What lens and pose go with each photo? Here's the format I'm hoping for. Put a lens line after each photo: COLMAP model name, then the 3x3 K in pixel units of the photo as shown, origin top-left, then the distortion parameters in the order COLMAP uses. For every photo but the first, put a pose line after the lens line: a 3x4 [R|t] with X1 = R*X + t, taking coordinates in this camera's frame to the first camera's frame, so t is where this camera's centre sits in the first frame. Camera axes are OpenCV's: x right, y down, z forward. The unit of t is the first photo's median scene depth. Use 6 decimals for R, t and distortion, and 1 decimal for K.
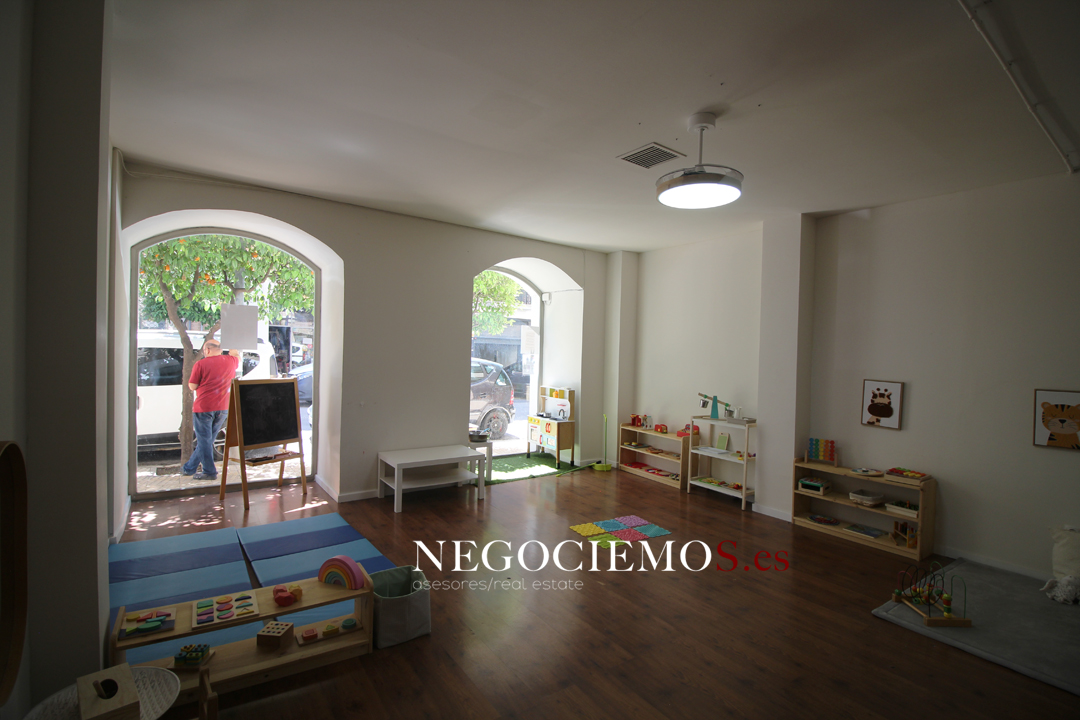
lens RADIAL K [[506.8, 0, 548.2], [0, 506.8, 356.6], [0, 0, 1]] dist [-0.000675, -0.012519]
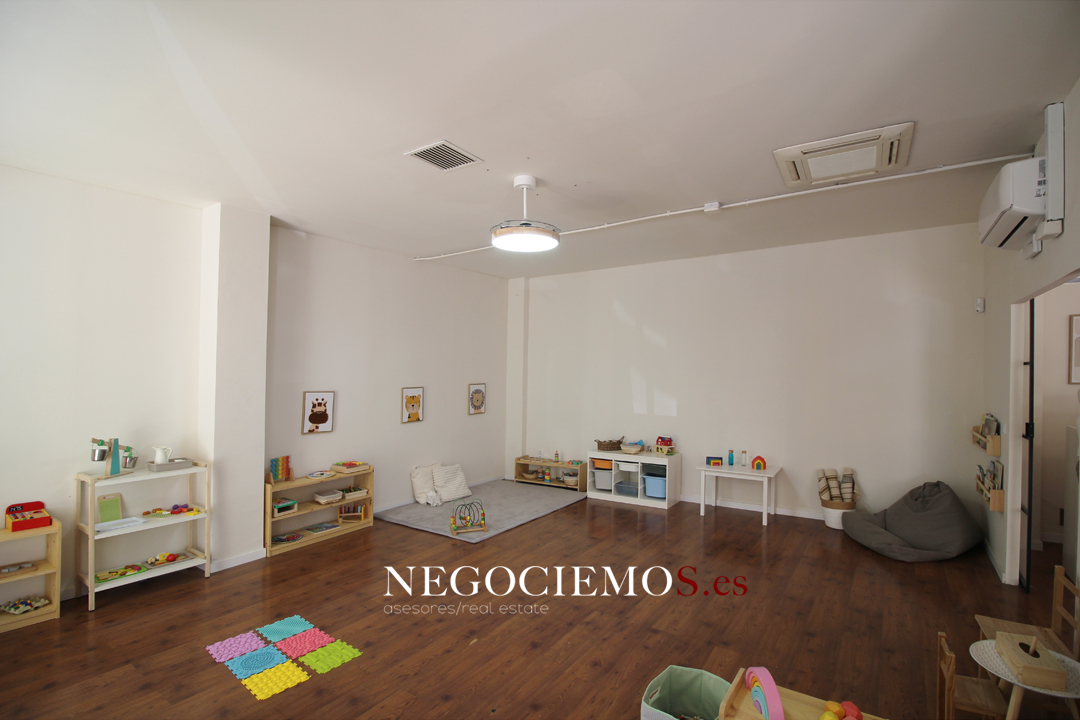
lens RADIAL K [[499.4, 0, 558.5], [0, 499.4, 369.0], [0, 0, 1]] dist [-0.001677, -0.013008]
pose [[-0.358635, -0.027663, 0.933068, -0.563251], [0.000618, 0.999554, 0.029872, -0.035044], [-0.933478, 0.011290, -0.358458, 0.894435]]
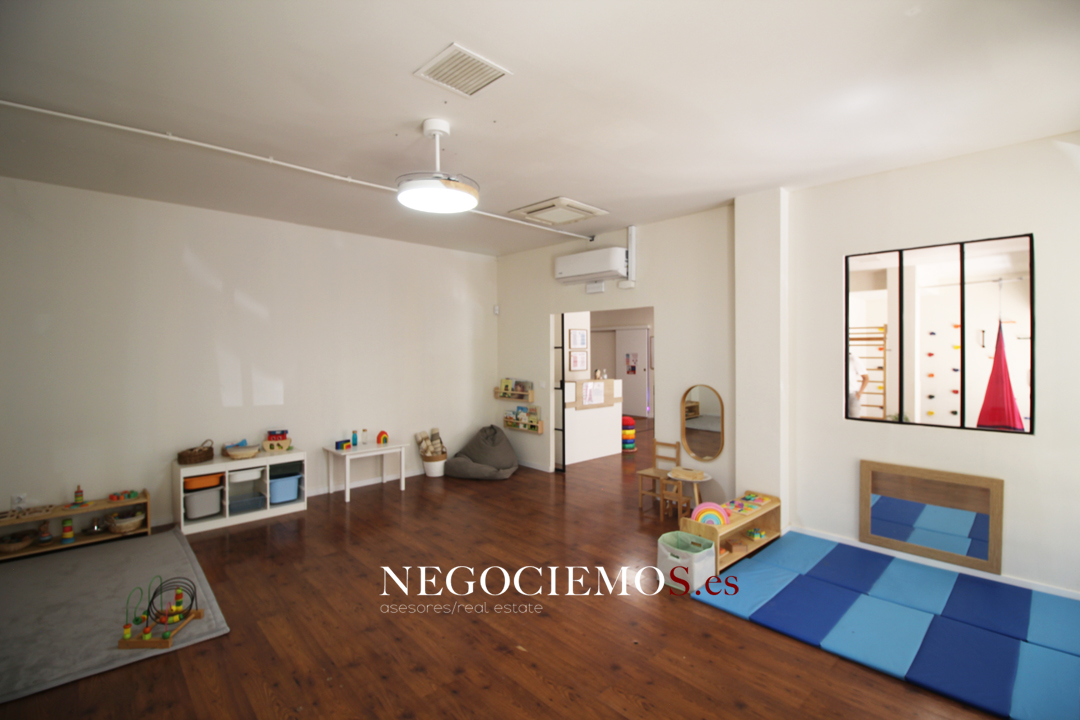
lens RADIAL K [[506.8, 0, 548.2], [0, 506.8, 356.6], [0, 0, 1]] dist [-0.000675, -0.012519]
pose [[-0.988981, -0.030827, -0.144797, 0.151292], [-0.033290, 0.999339, 0.014622, -0.014418], [0.144250, 0.019281, -0.989353, 1.366381]]
